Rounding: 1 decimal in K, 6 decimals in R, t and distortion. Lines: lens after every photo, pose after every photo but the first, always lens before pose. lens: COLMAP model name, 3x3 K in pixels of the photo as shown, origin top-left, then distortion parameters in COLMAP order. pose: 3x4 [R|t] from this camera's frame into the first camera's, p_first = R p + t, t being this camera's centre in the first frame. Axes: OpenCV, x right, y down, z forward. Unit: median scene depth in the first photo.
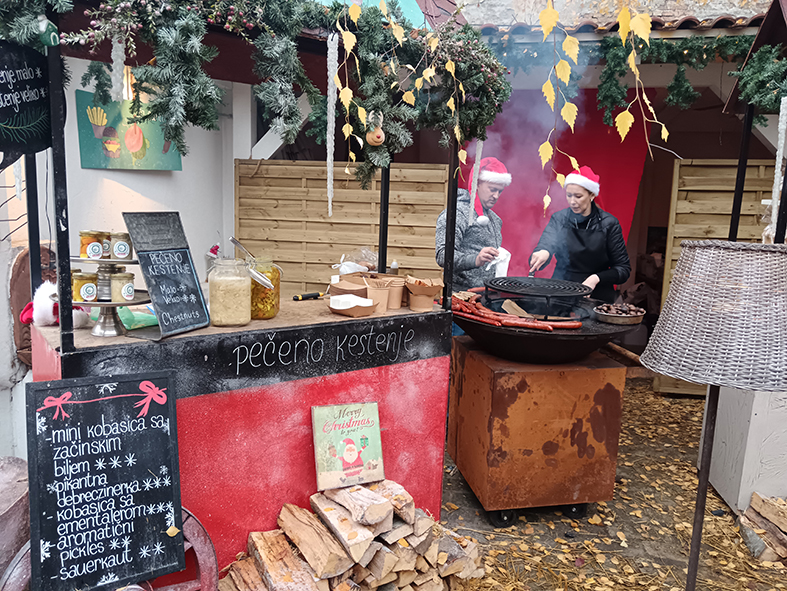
lens RADIAL K [[615.7, 0, 392.6], [0, 615.7, 296.0], [0, 0, 1]] dist [-0.007417, 0.001161]
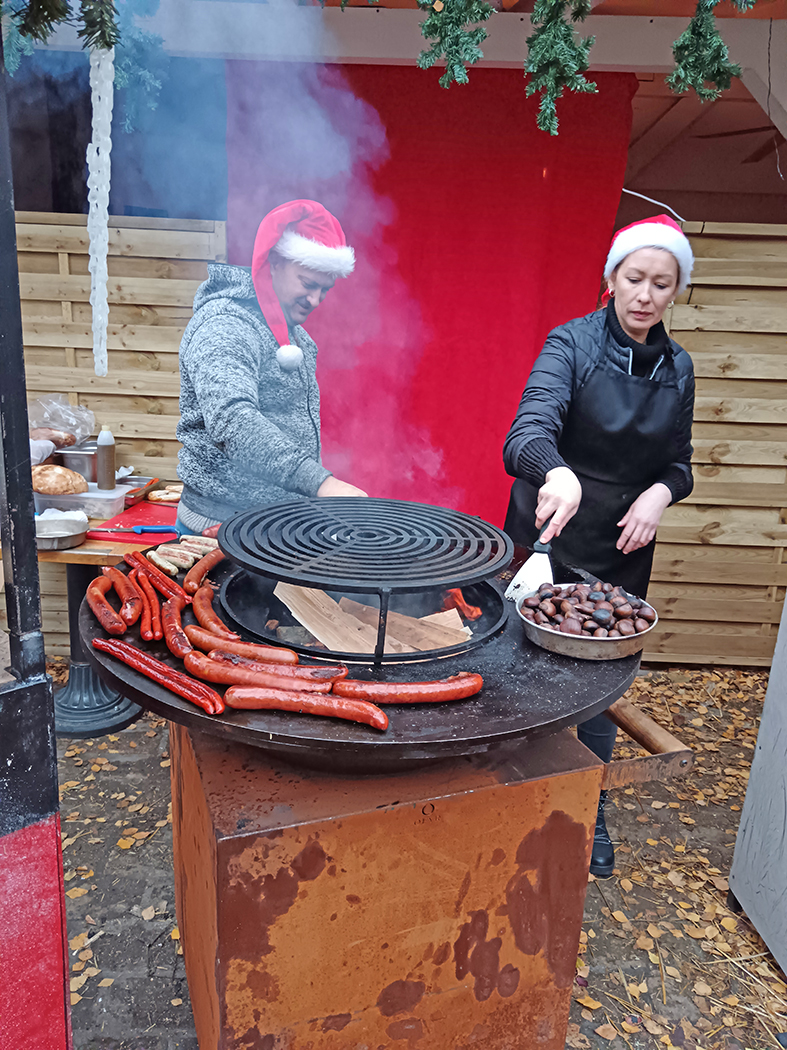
lens RADIAL K [[821.4, 0, 394.4], [0, 821.4, 524.8], [0, 0, 1]] dist [-0.007417, 0.001161]
pose [[0.985302, -0.030455, 0.168084, 0.180311], [0.012433, 0.994155, 0.107247, -0.078507], [-0.170368, -0.103581, 0.979921, 0.557941]]
